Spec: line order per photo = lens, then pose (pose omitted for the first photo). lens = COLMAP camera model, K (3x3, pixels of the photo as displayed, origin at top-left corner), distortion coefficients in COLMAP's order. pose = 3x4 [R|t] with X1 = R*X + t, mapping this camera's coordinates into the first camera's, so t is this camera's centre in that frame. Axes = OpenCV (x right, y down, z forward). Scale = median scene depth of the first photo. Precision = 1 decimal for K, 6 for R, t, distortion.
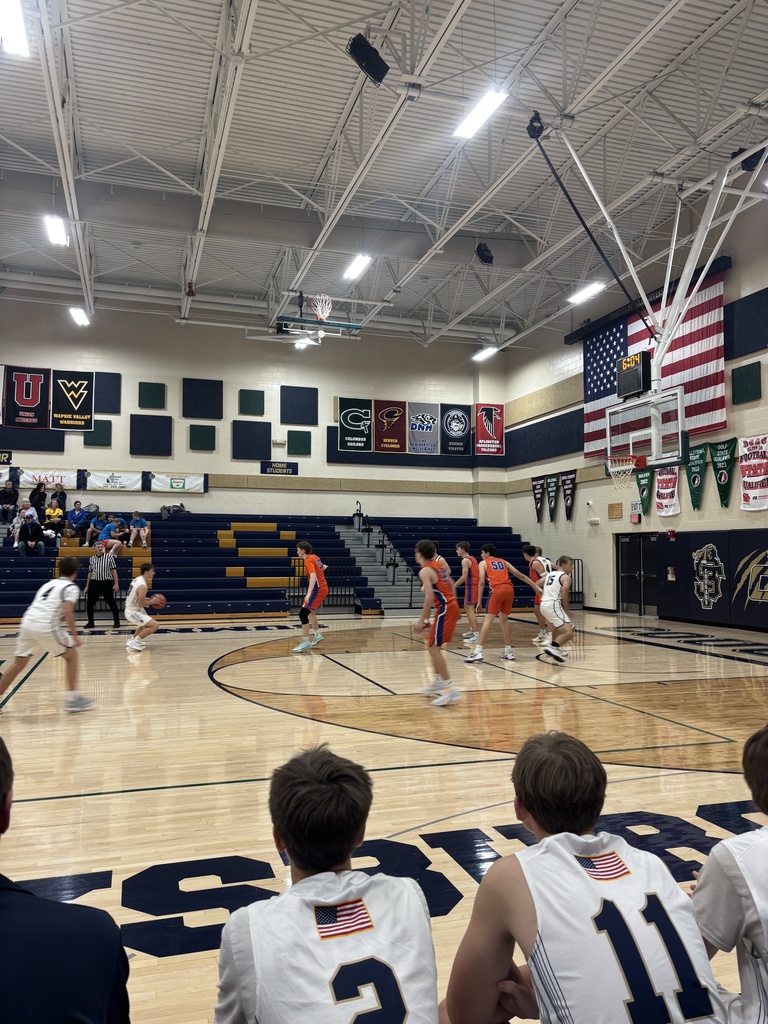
lens RADIAL K [[762.2, 0, 375.3], [0, 762.2, 514.6], [0, 0, 1]] dist [0.066203, -0.072336]
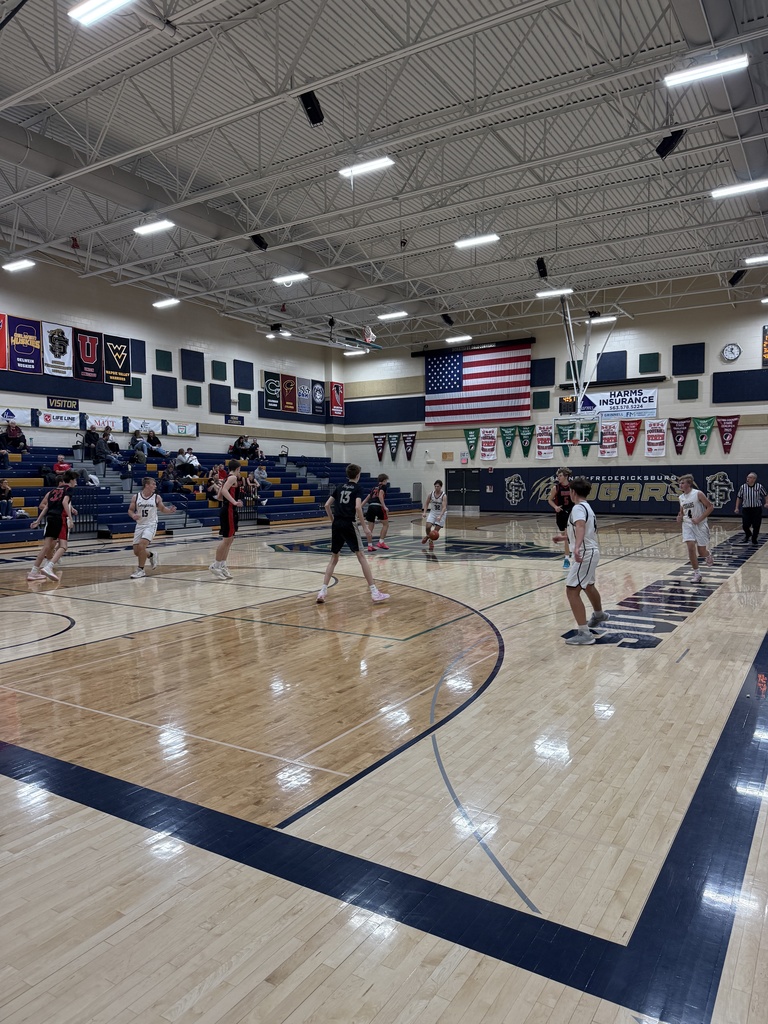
lens RADIAL K [[718.3, 0, 377.5], [0, 718.3, 515.1], [0, 0, 1]] dist [0.071351, -0.083013]
pose [[0.761194, -0.040692, 0.647246, -0.914802], [-0.023389, 0.995658, 0.090104, -0.015497], [-0.648102, -0.083725, 0.756937, -0.204077]]
